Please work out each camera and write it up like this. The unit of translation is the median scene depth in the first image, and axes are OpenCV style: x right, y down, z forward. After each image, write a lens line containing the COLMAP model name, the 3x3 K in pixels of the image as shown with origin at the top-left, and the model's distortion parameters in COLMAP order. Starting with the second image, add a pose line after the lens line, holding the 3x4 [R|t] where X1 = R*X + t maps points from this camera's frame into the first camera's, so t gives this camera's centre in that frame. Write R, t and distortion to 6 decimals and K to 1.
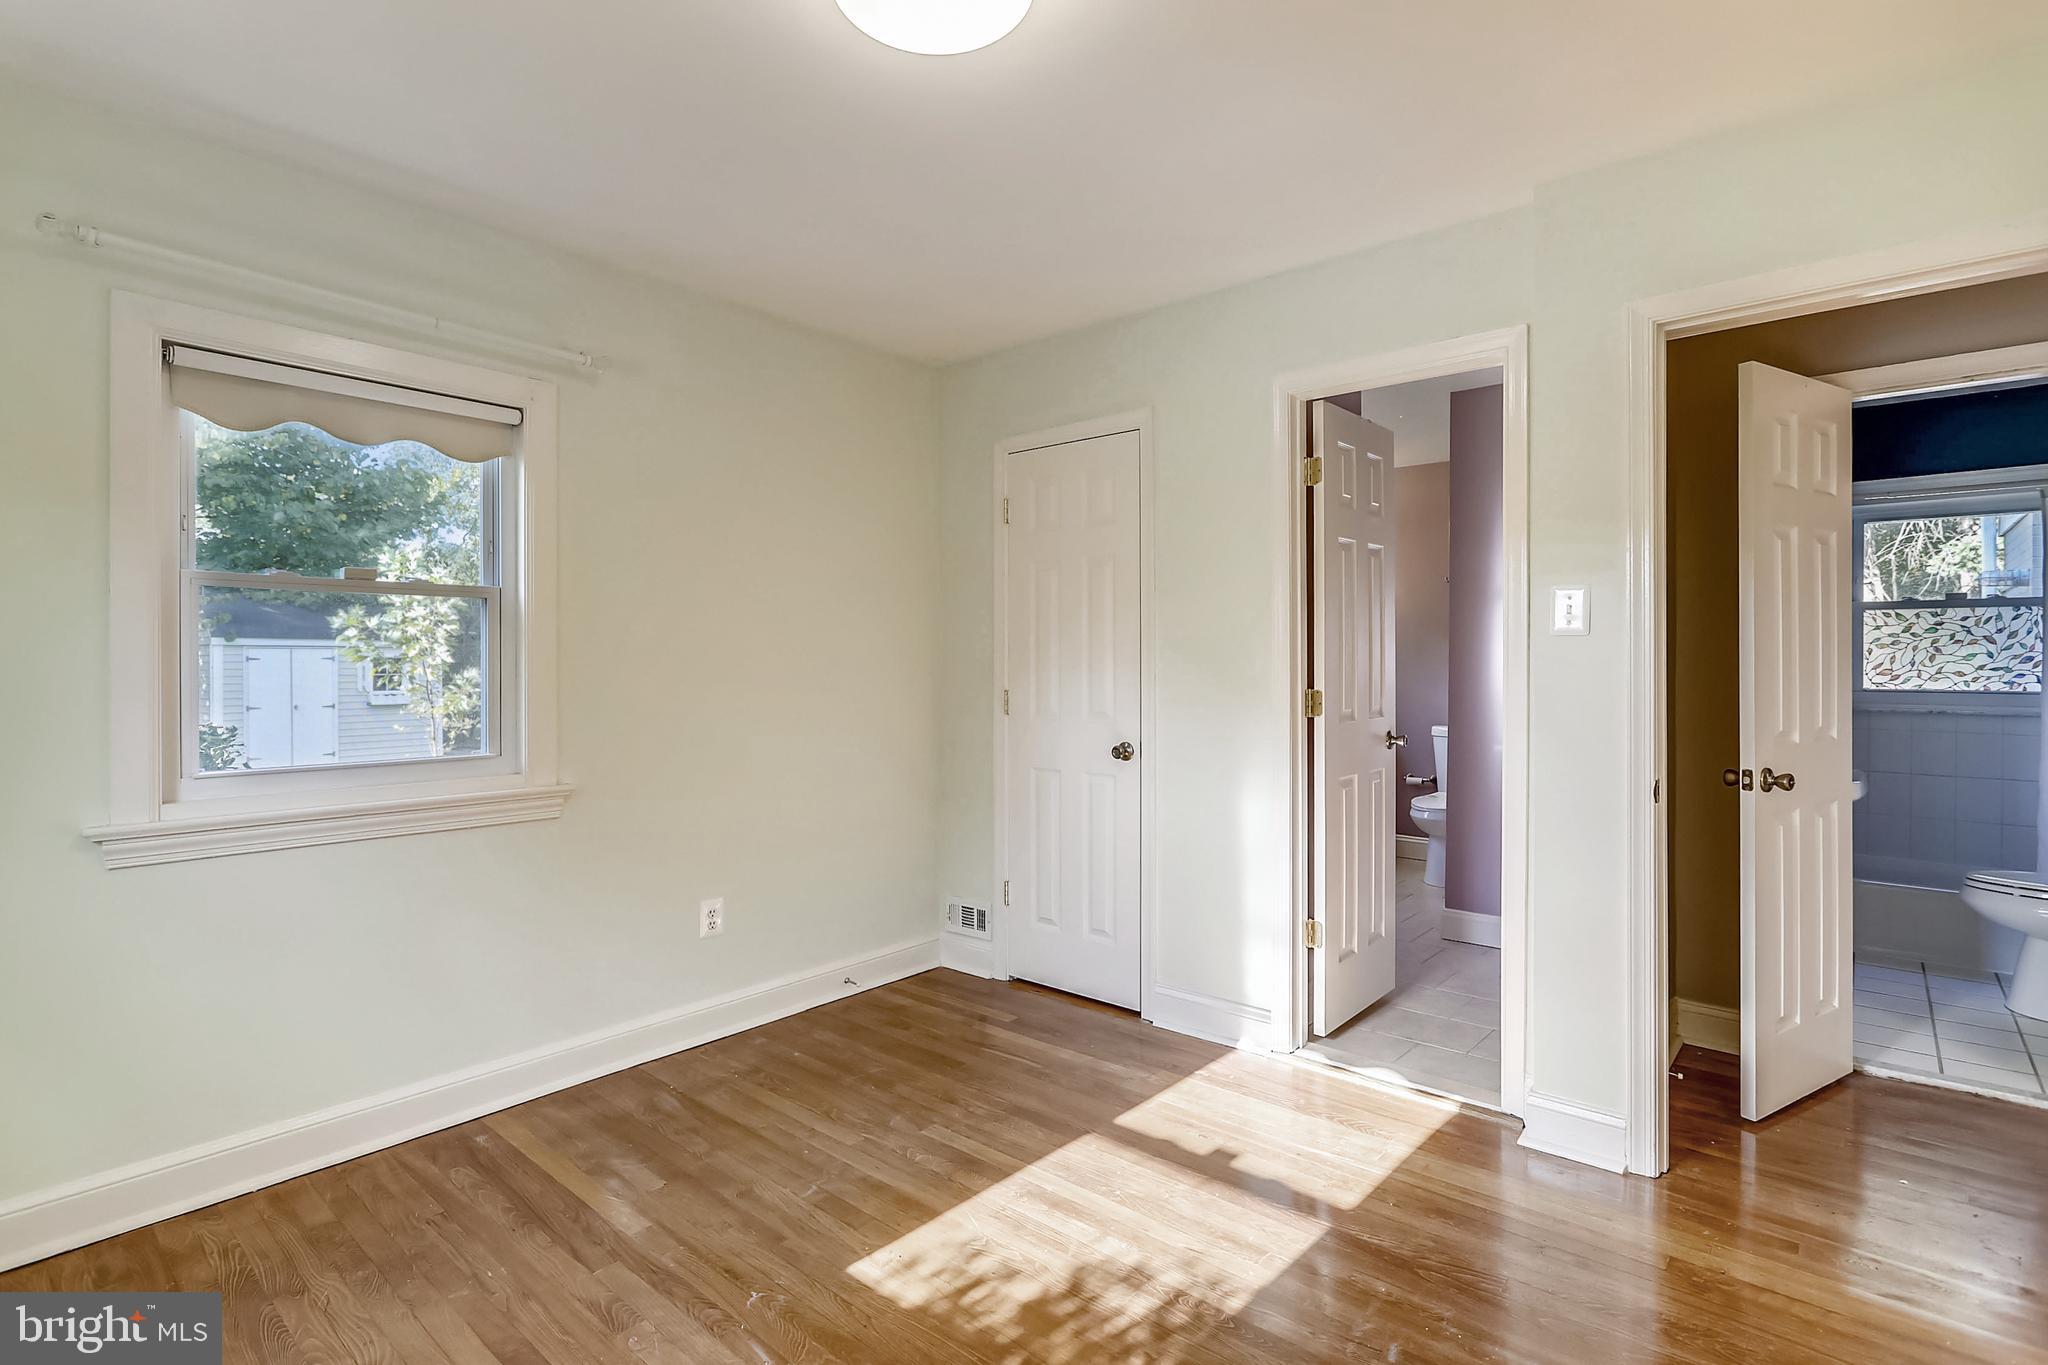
lens RADIAL K [[990.4, 0, 1018.6], [0, 990.4, 659.9], [0, 0, 1]] dist [0.002046, 0.000448]
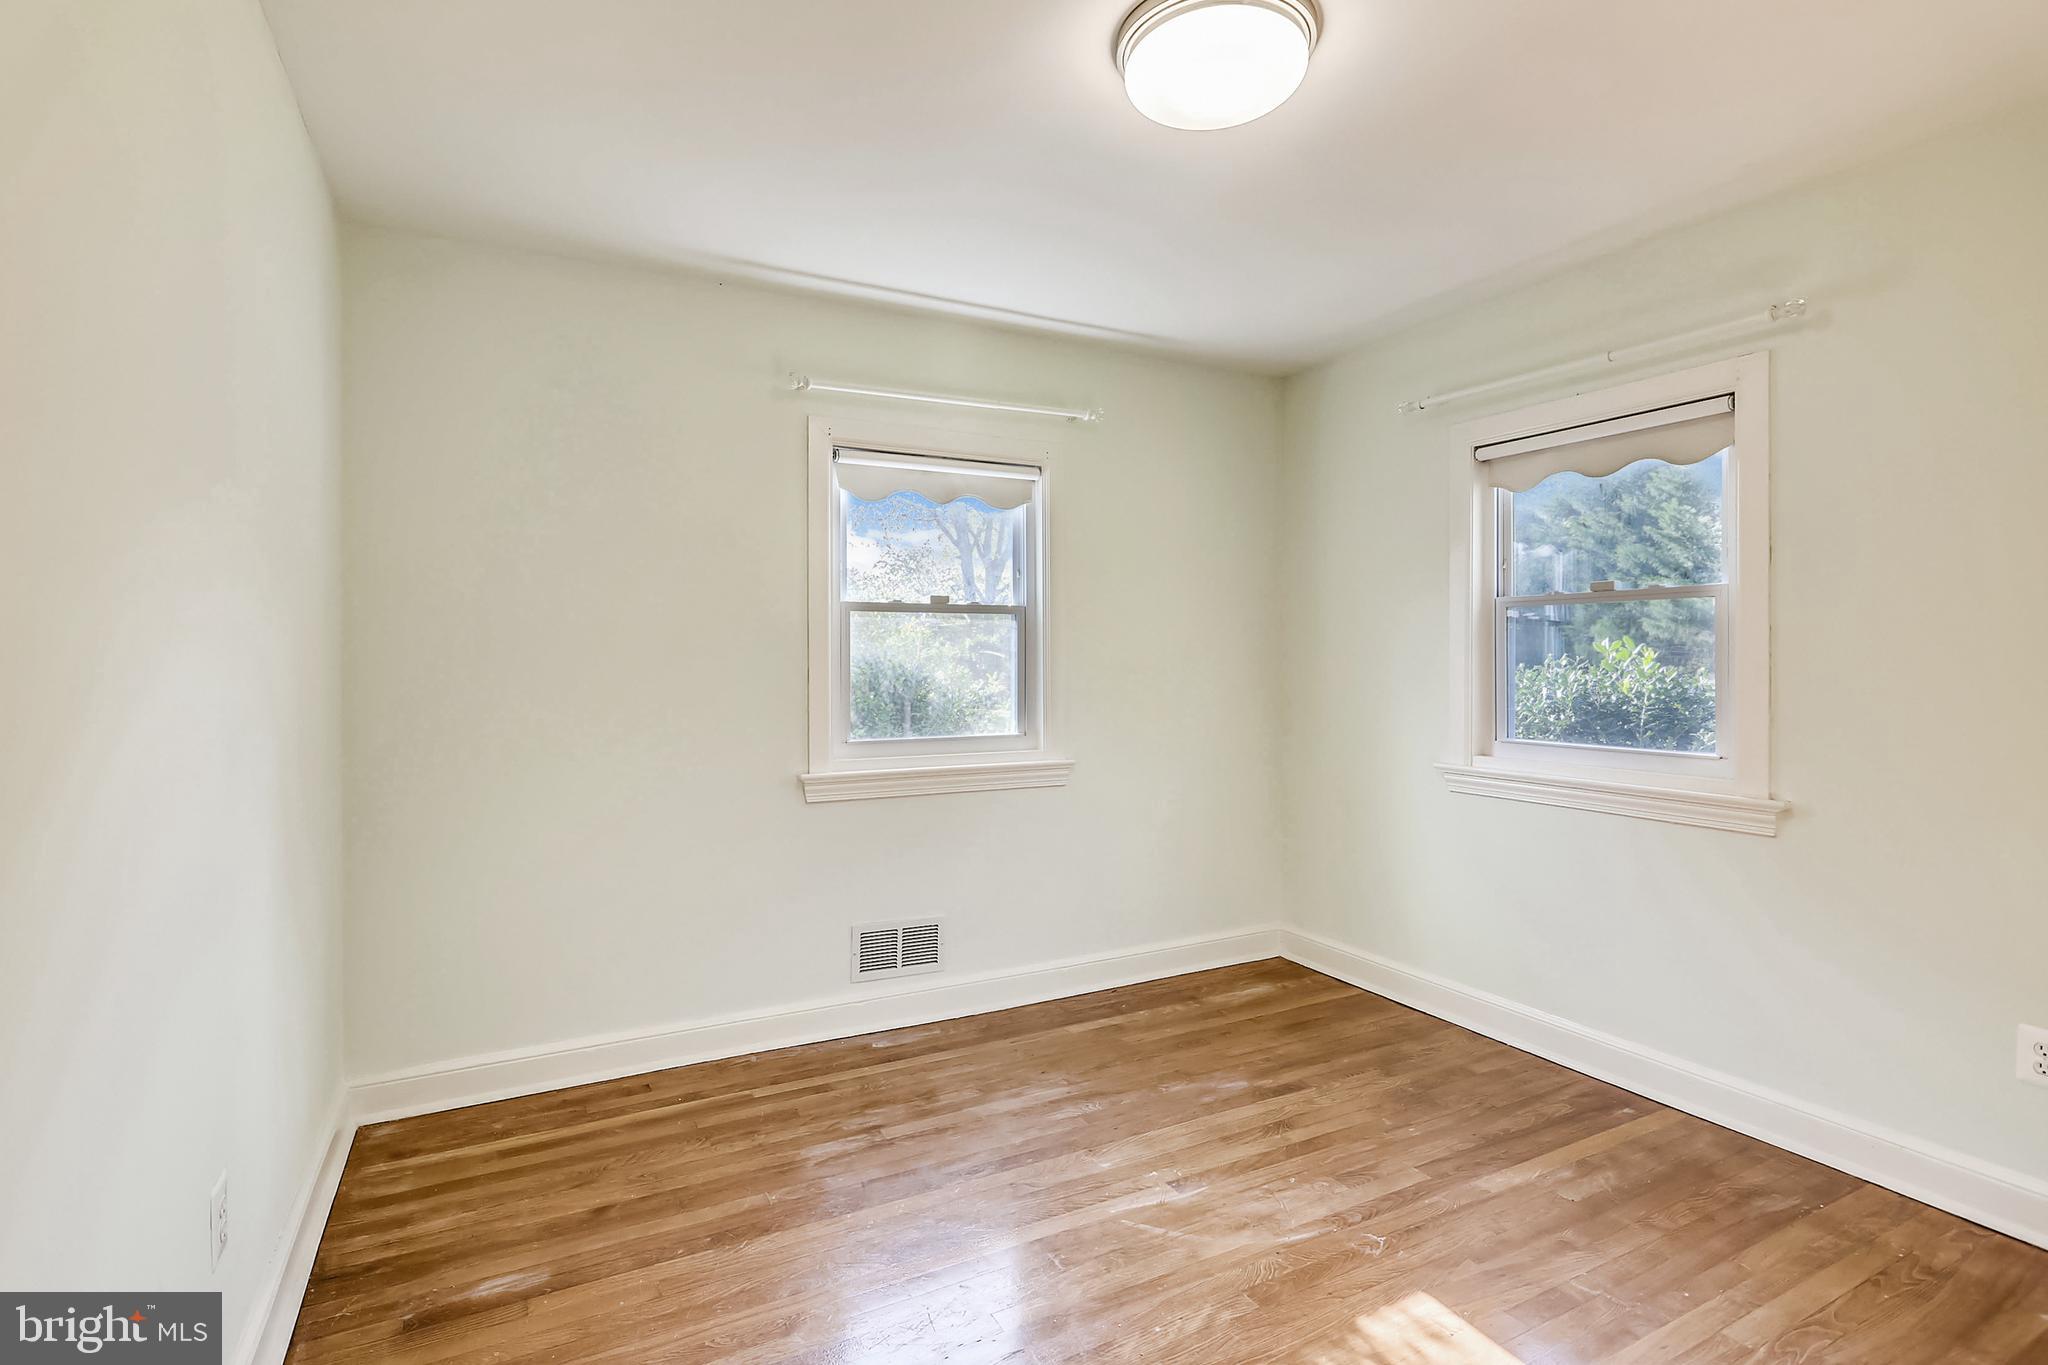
lens RADIAL K [[990.4, 0, 1018.6], [0, 990.4, 659.9], [0, 0, 1]] dist [0.002046, 0.000448]
pose [[-0.370739, -0.003105, -0.928732, 0.732409], [0.000994, 0.999993, -0.003740, 0.004679], [0.928737, -0.002310, -0.370733, 0.843782]]
